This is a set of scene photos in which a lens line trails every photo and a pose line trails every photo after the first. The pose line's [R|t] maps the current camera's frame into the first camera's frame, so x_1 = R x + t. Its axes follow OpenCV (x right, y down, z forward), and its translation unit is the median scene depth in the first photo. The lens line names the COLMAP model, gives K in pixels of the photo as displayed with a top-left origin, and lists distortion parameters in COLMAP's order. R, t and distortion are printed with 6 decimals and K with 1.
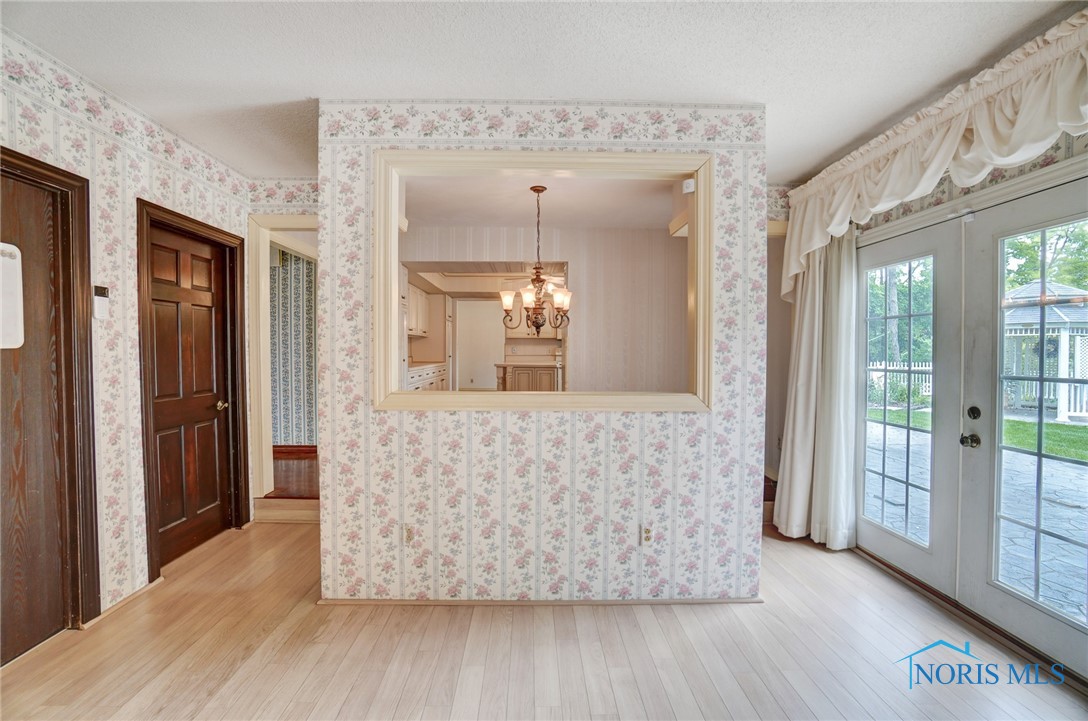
lens RADIAL K [[478.7, 0, 528.0], [0, 478.7, 358.8], [0, 0, 1]] dist [-0.029831, 0.007852]
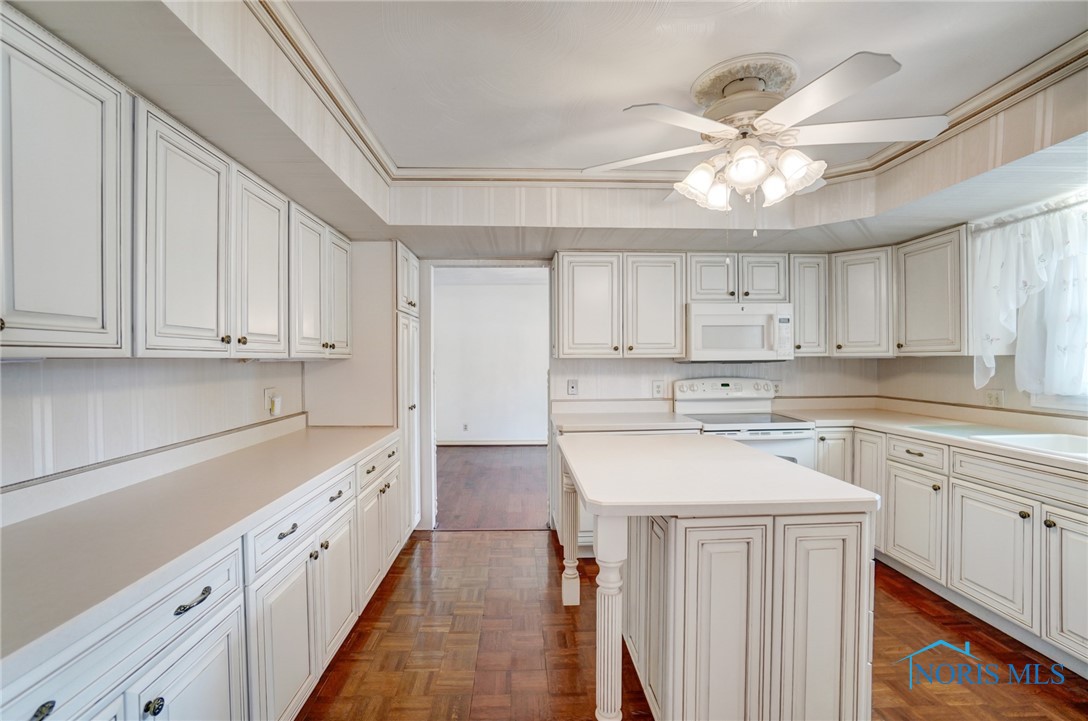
lens RADIAL K [[478.7, 0, 540.5], [0, 478.7, 361.4], [0, 0, 1]] dist [-0.029831, 0.007852]
pose [[0.998802, -0.003313, 0.048826, -0.322455], [0.004058, 0.999877, -0.015163, -0.146999], [-0.048770, 0.015343, 0.998692, 2.475934]]
